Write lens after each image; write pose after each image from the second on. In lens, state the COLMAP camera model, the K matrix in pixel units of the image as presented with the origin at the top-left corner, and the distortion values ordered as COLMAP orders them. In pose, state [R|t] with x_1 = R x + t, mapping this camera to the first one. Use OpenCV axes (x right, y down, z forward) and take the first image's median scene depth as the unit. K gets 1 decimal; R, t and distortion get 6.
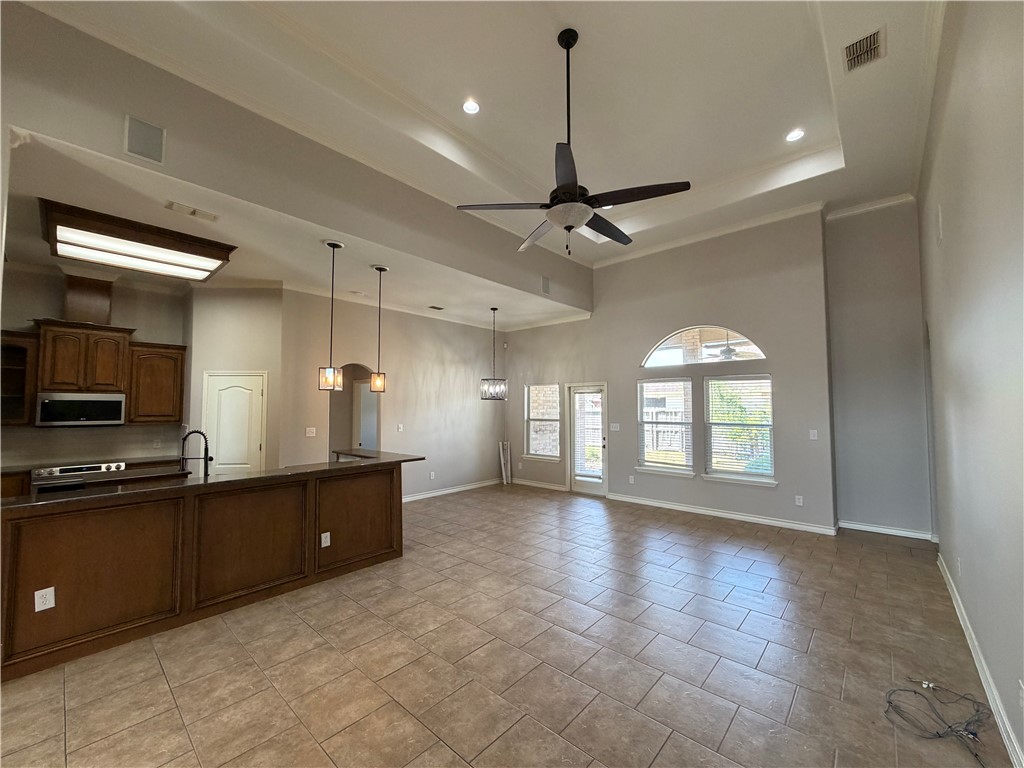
lens RADIAL K [[410.5, 0, 507.0], [0, 410.5, 386.7], [0, 0, 1]] dist [-0.001368, 0.000315]
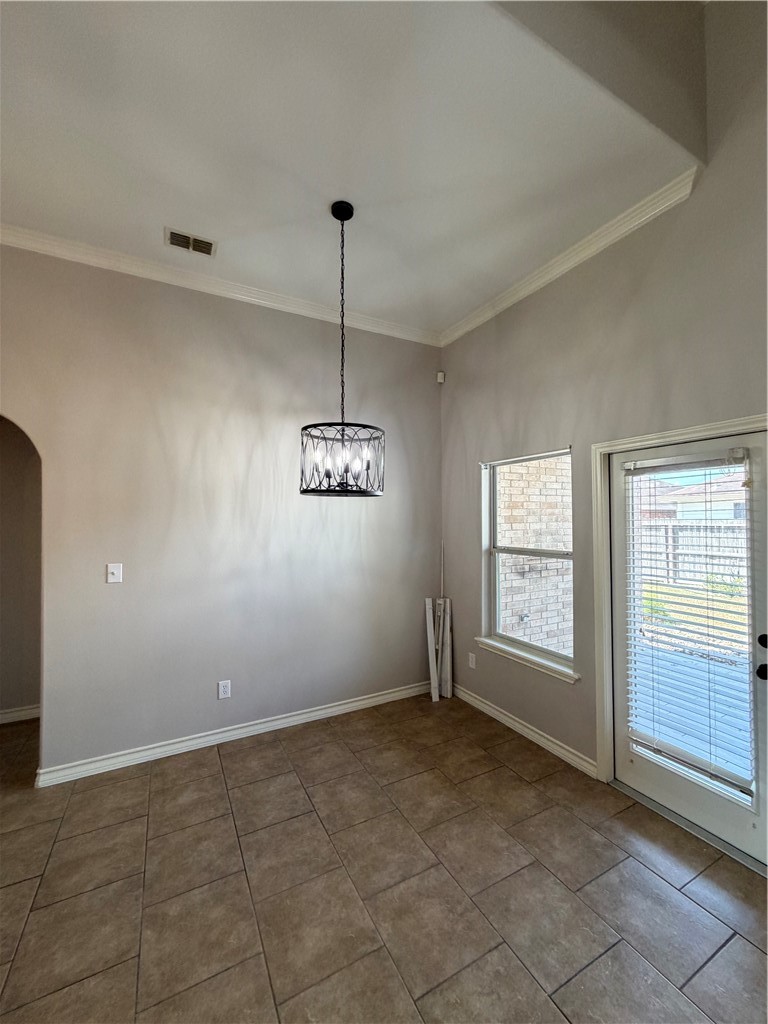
lens RADIAL K [[410.5, 0, 380.0], [0, 410.5, 513.6], [0, 0, 1]] dist [-0.001368, 0.000315]
pose [[0.942191, -0.008162, -0.334978, 0.084678], [0.019778, 0.999315, 0.031282, 0.030760], [0.334493, -0.036098, 0.941706, 0.588495]]
